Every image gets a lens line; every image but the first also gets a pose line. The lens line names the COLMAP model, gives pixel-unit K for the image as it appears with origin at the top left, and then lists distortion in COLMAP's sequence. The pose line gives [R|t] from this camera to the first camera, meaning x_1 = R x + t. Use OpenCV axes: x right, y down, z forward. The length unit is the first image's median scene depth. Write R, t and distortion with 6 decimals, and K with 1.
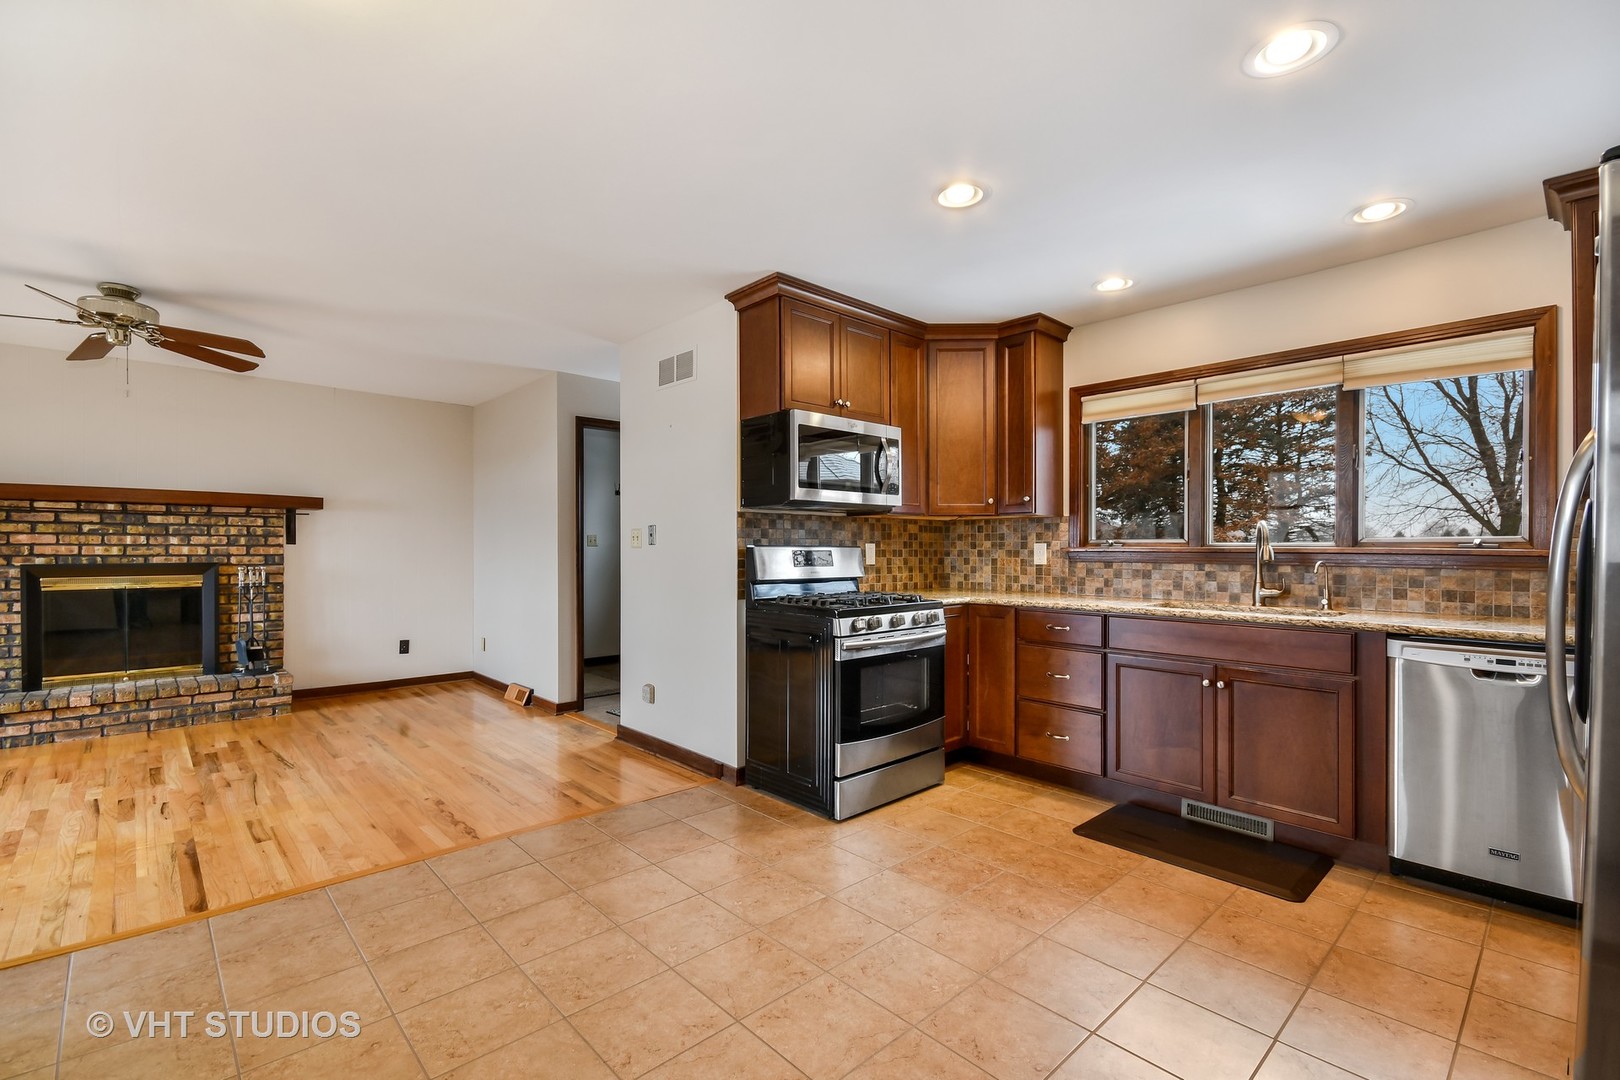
lens RADIAL K [[714.4, 0, 815.5], [0, 714.4, 550.4], [0, 0, 1]] dist [0.015600, -0.001447]
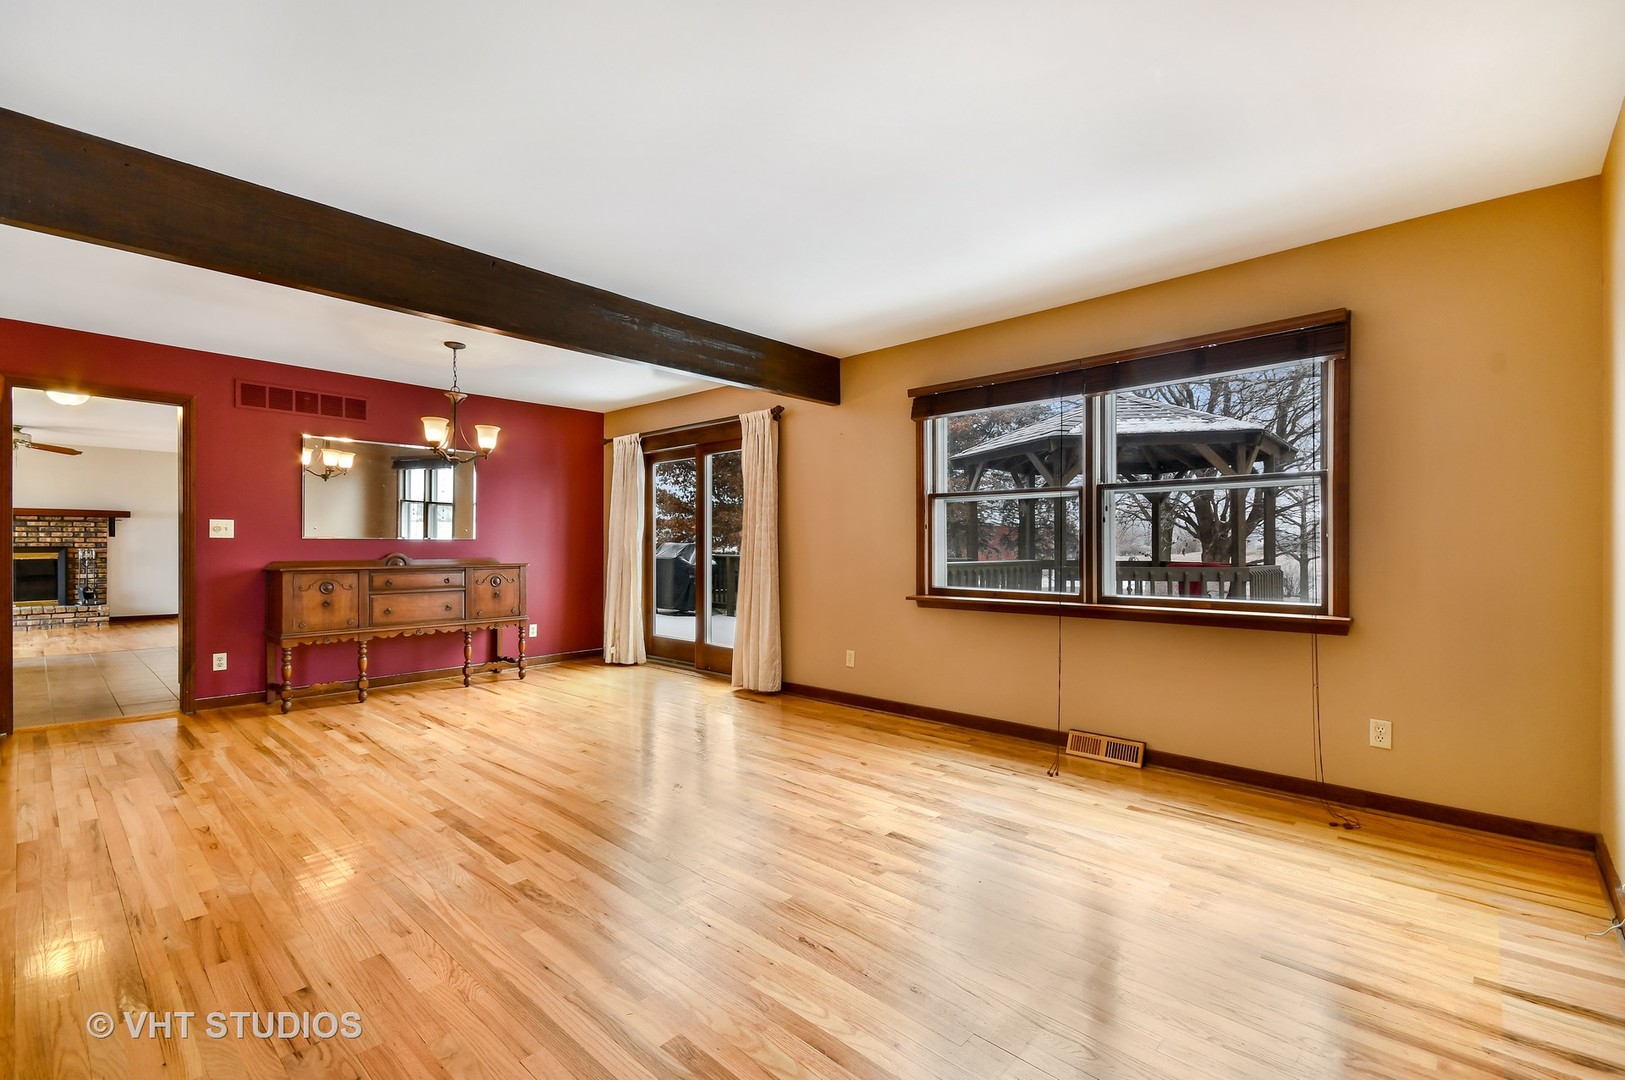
lens RADIAL K [[716.6, 0, 803.8], [0, 716.6, 543.2], [0, 0, 1]] dist [0.015600, -0.001447]
pose [[0.997951, -0.001958, 0.063951, 0.955740], [0.002274, 0.999985, -0.004882, 0.022064], [-0.063941, 0.005017, 0.997941, -1.002919]]
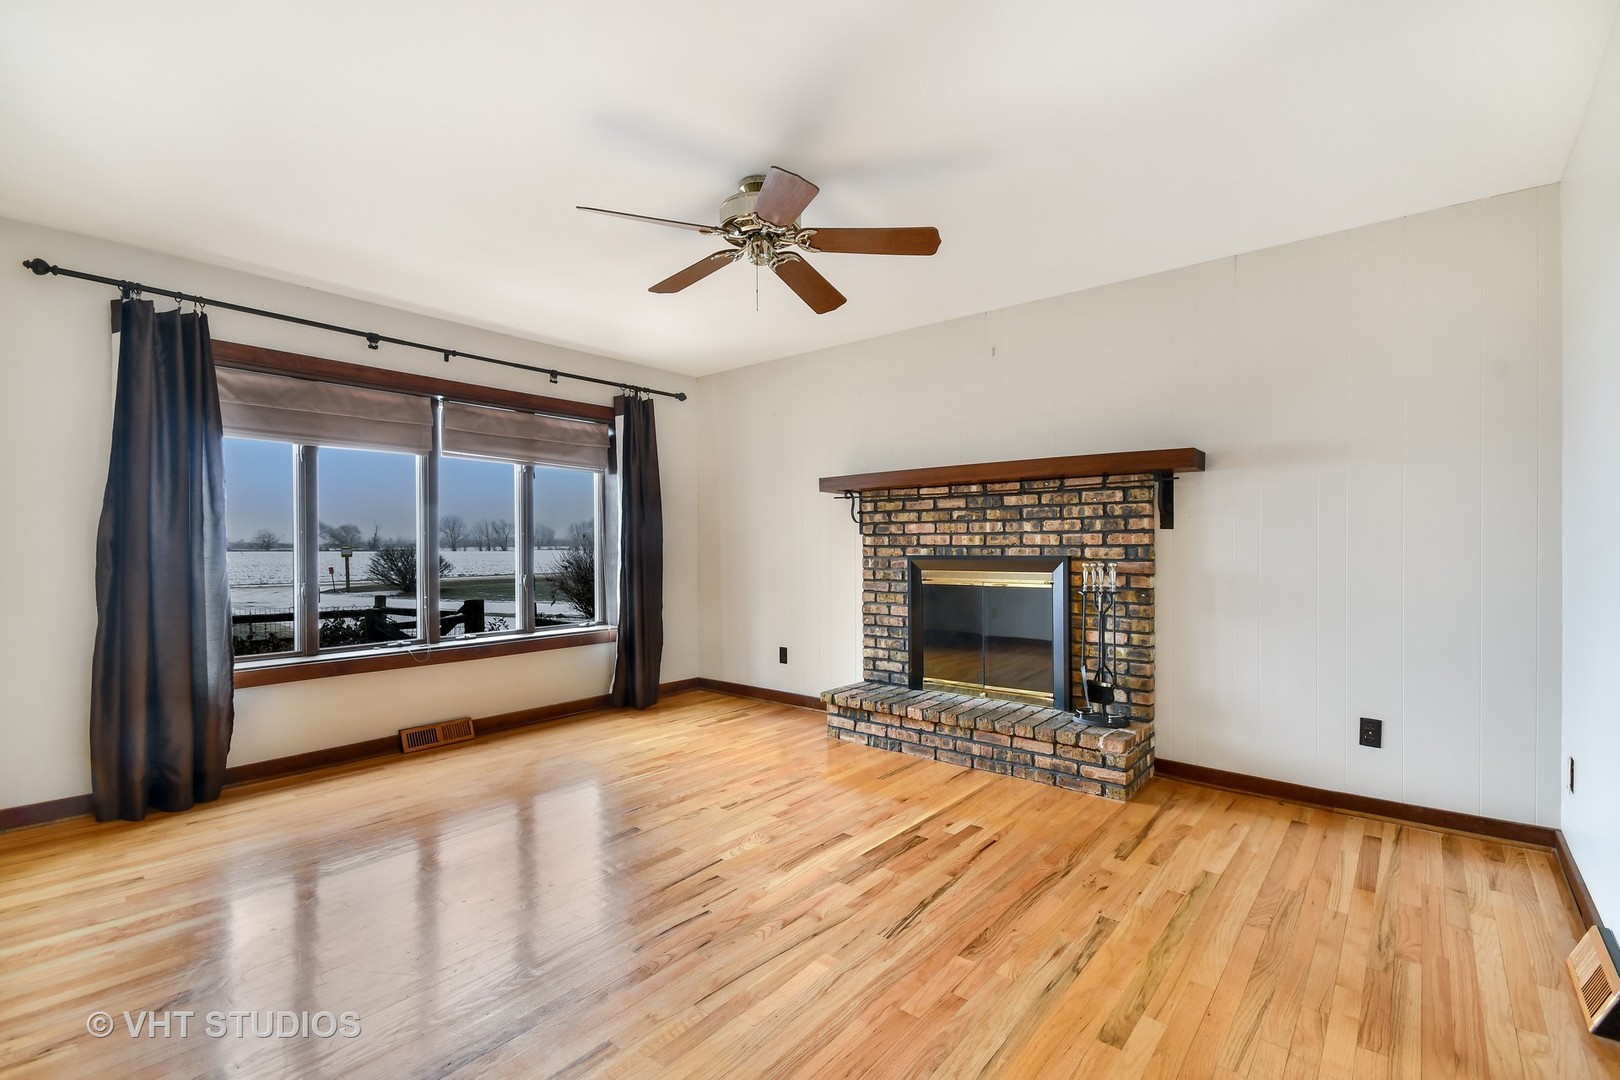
lens RADIAL K [[714.4, 0, 815.6], [0, 714.4, 549.2], [0, 0, 1]] dist [0.015600, -0.001447]
pose [[0.108572, 0.006994, -0.994064, -0.144003], [0.006474, 0.999949, 0.007743, 0.002840], [0.994068, -0.007276, 0.108521, 0.659950]]
